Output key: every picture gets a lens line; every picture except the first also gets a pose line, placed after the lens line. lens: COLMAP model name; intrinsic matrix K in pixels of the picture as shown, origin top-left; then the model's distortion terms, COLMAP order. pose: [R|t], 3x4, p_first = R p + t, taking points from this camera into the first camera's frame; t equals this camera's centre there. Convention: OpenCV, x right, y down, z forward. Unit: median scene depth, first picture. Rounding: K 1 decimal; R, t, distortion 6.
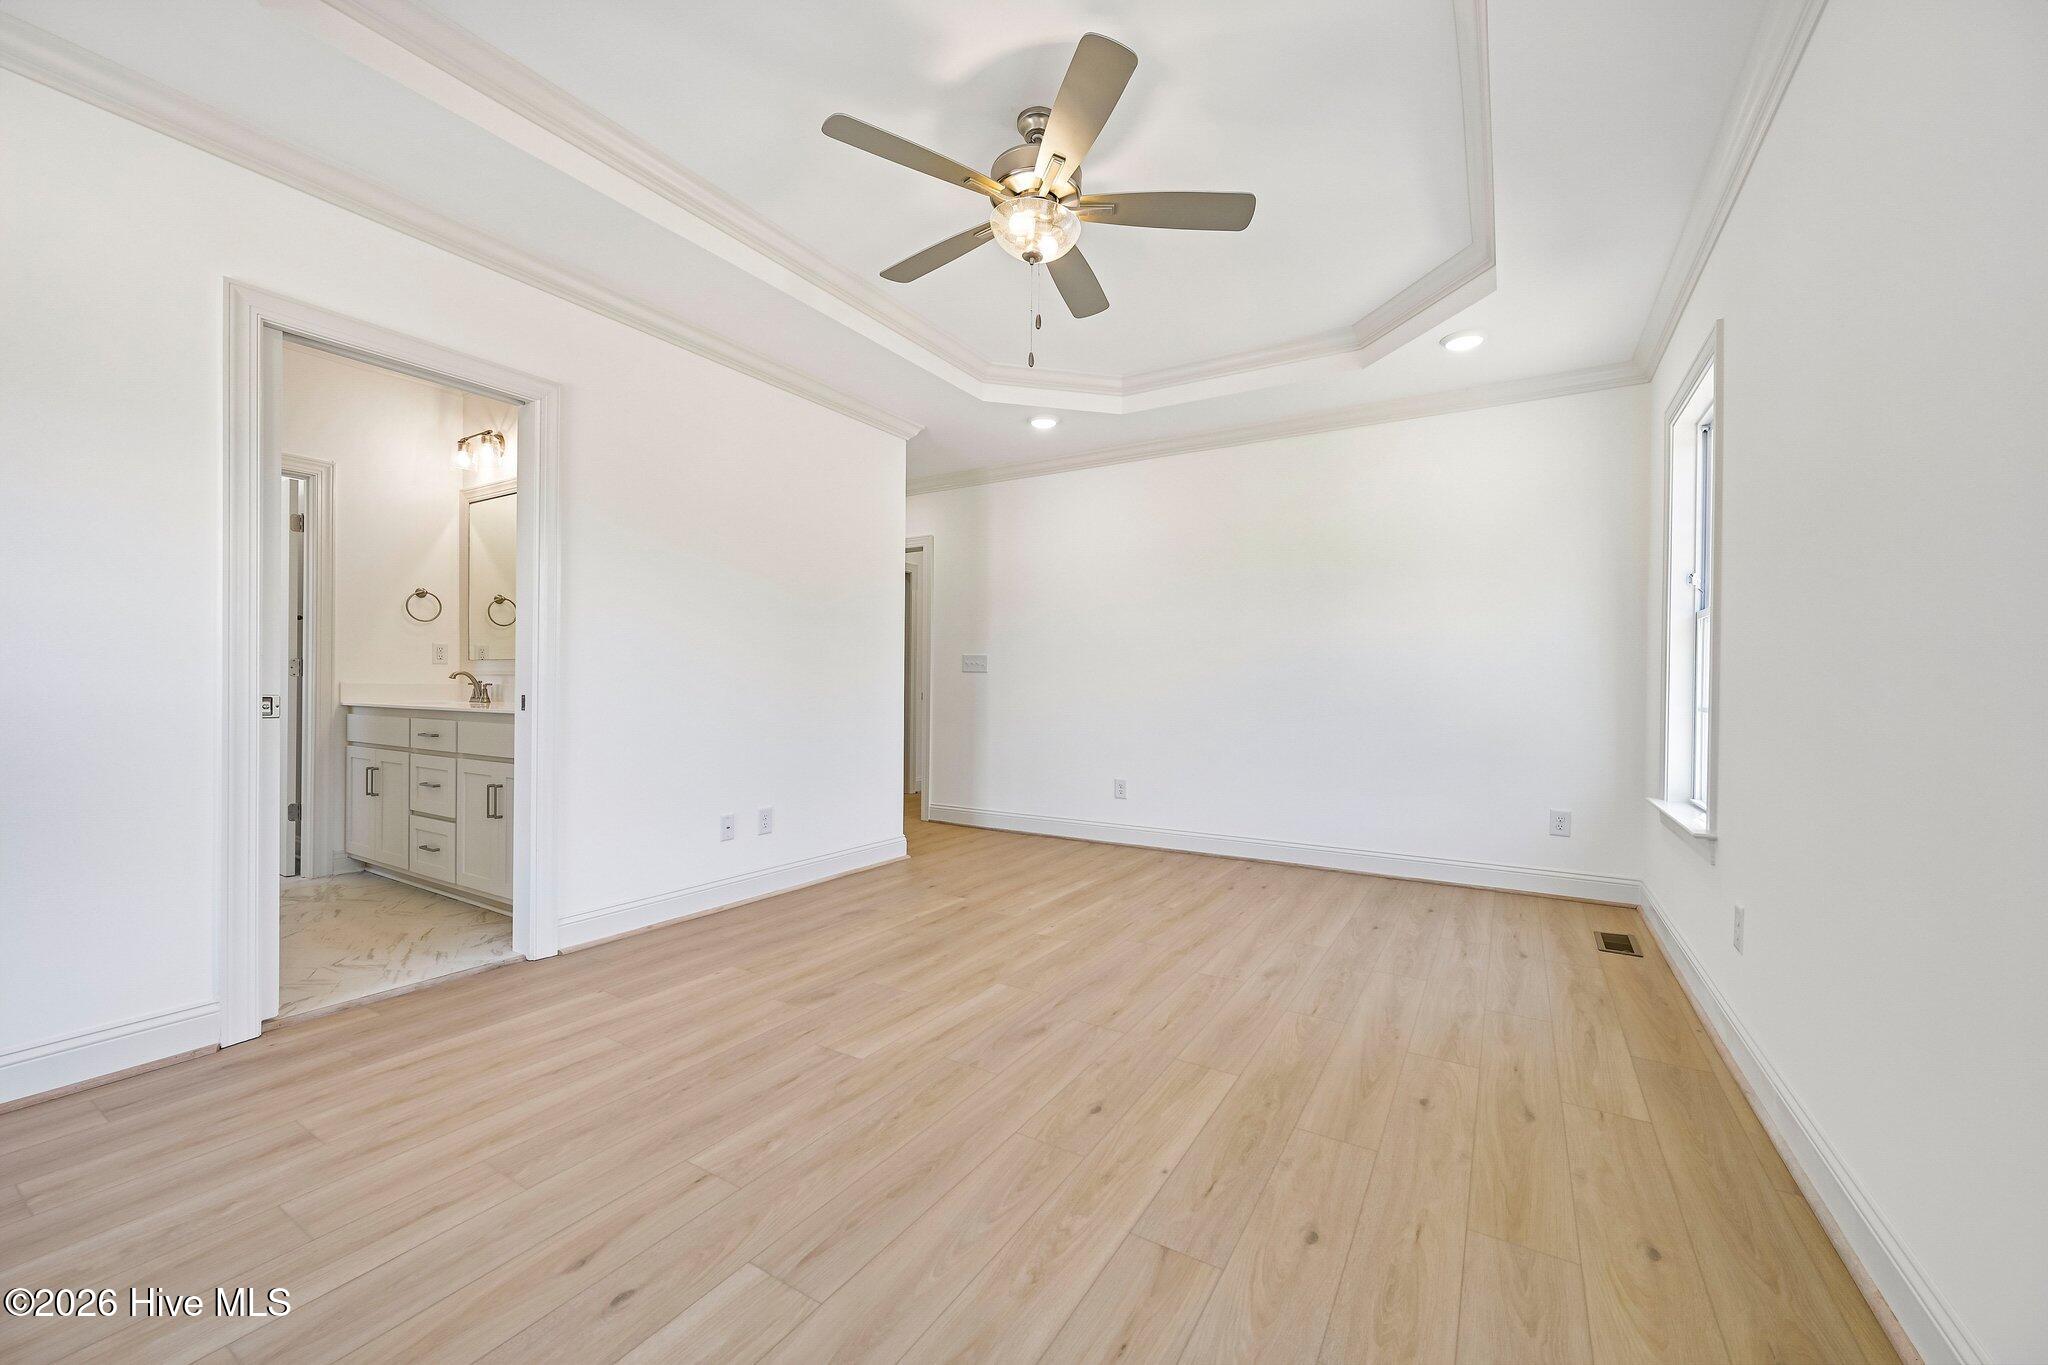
lens RADIAL K [[800.2, 0, 1032.4], [0, 800.2, 667.3], [0, 0, 1]] dist [-0.000301, 0.000125]
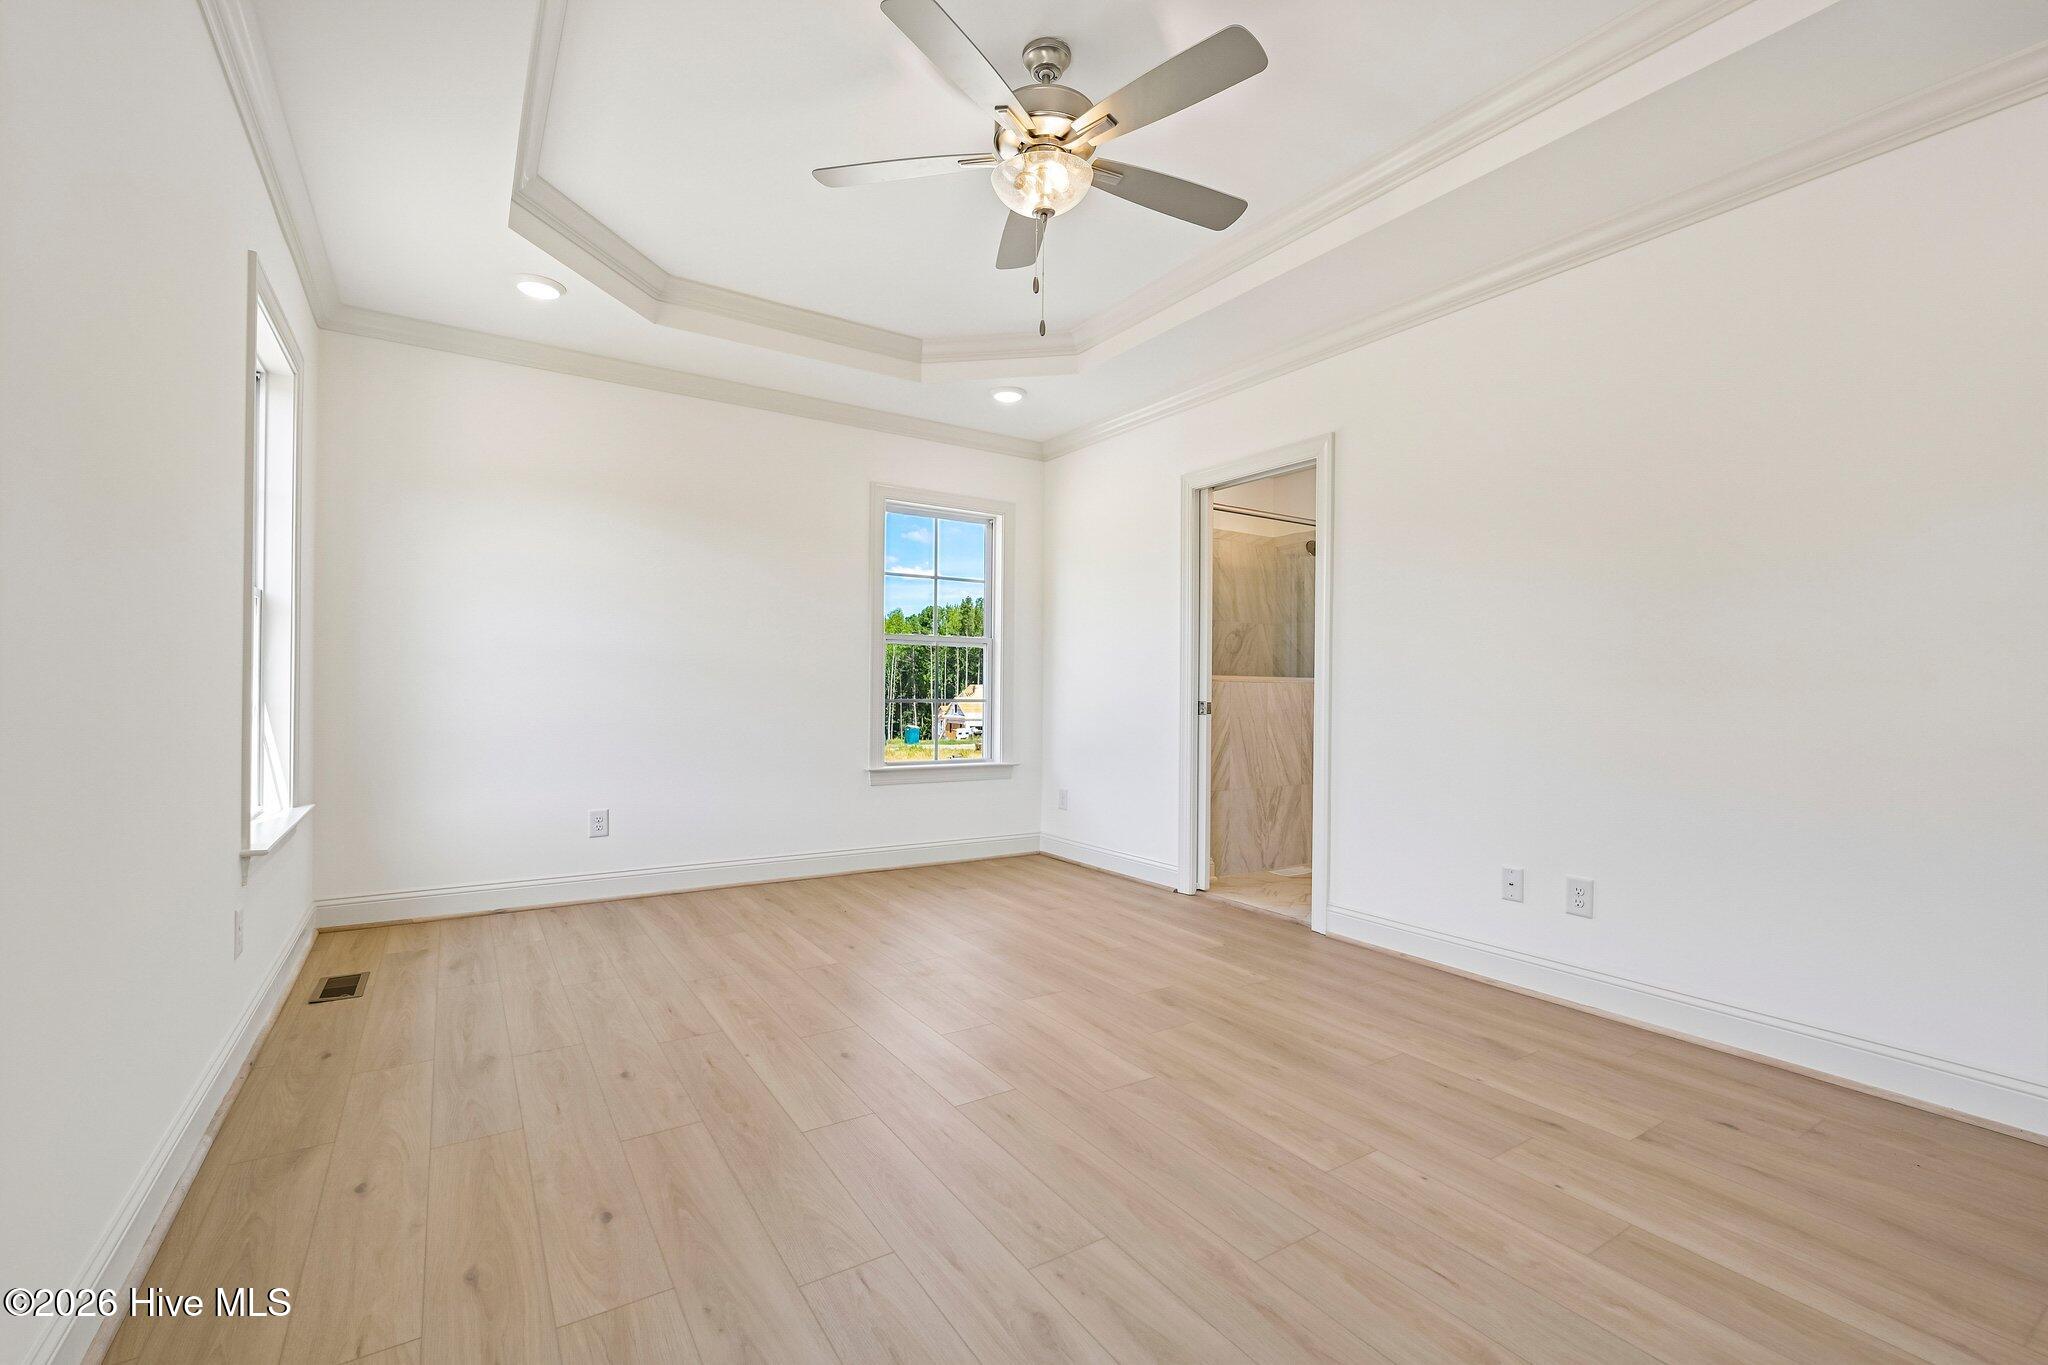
lens RADIAL K [[883.7, 0, 1022.1], [0, 883.7, 692.8], [0, 0, 1]] dist [0.002390, 0.000173]
pose [[-0.442721, -0.010281, -0.896600, 0.732000], [0.006116, 0.999876, -0.014485, 0.030222], [0.896638, -0.011897, -0.442604, 1.176542]]
